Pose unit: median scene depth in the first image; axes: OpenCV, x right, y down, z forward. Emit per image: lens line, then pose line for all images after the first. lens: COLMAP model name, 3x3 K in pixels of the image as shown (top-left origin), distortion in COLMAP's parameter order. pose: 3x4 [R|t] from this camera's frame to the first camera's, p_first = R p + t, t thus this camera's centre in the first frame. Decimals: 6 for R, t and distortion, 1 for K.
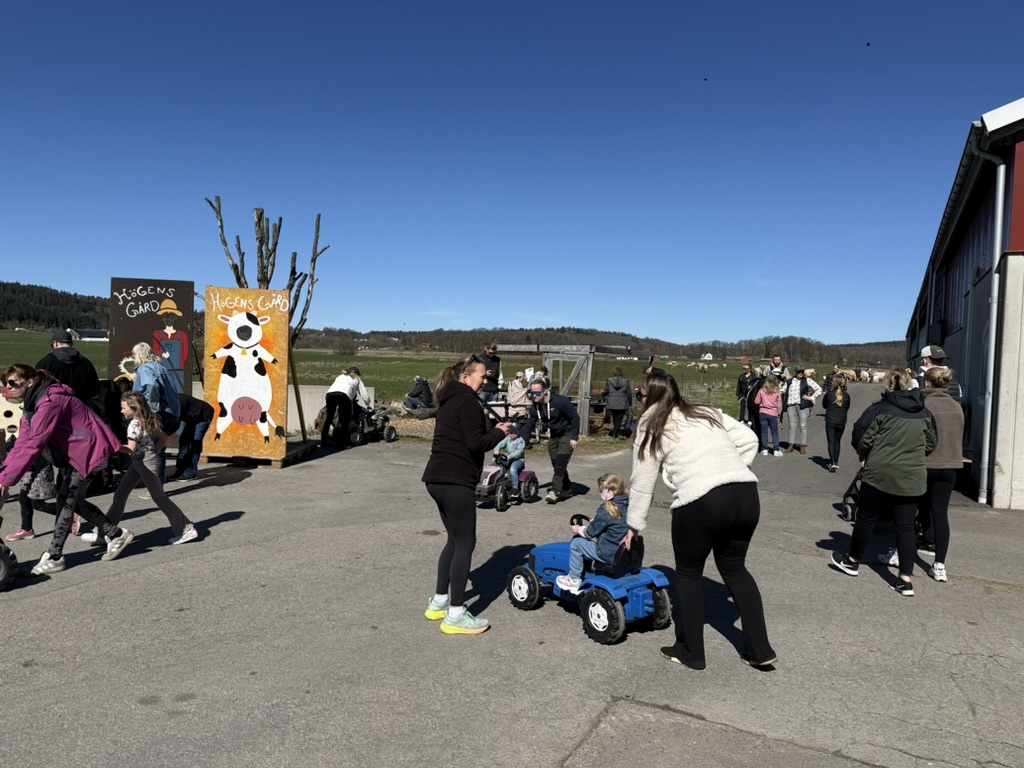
lens RADIAL K [[719.8, 0, 512.1], [0, 719.8, 384.3], [0, 0, 1]] dist [0.007999, 0.000667]
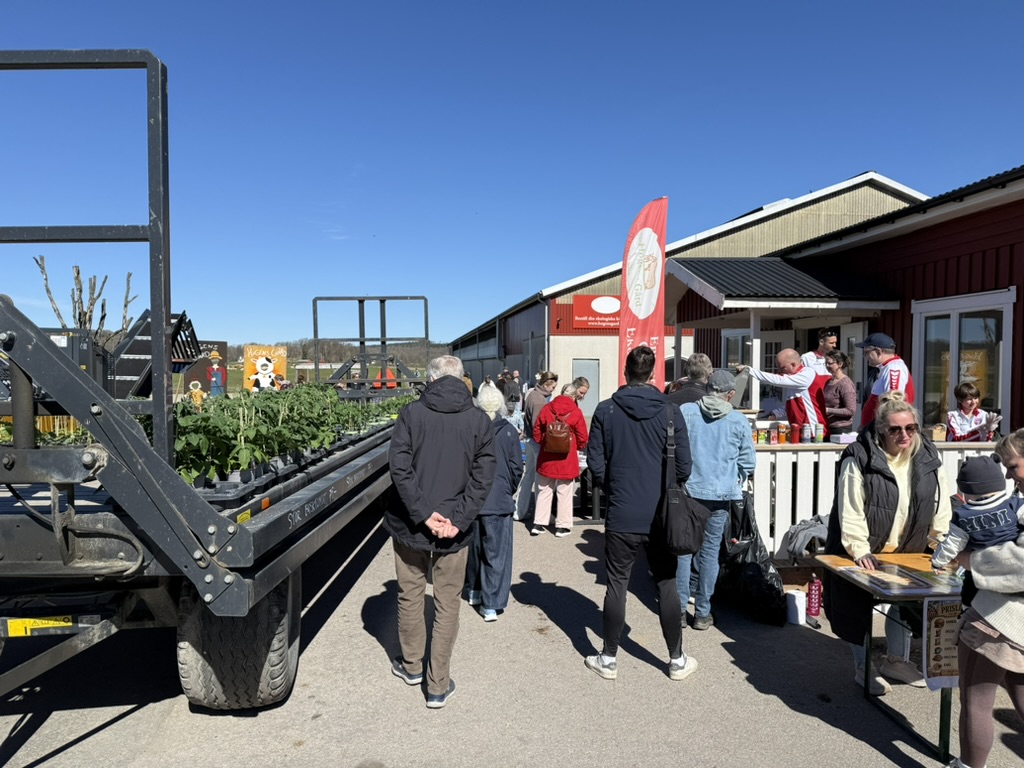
lens RADIAL K [[719.8, 0, 512.4], [0, 719.8, 384.3], [0, 0, 1]] dist [0.007999, 0.000667]
pose [[0.793217, -0.047484, 0.607085, -1.030908], [0.046662, 0.998764, 0.017151, -0.022396], [-0.607149, 0.014723, 0.794452, -1.052864]]
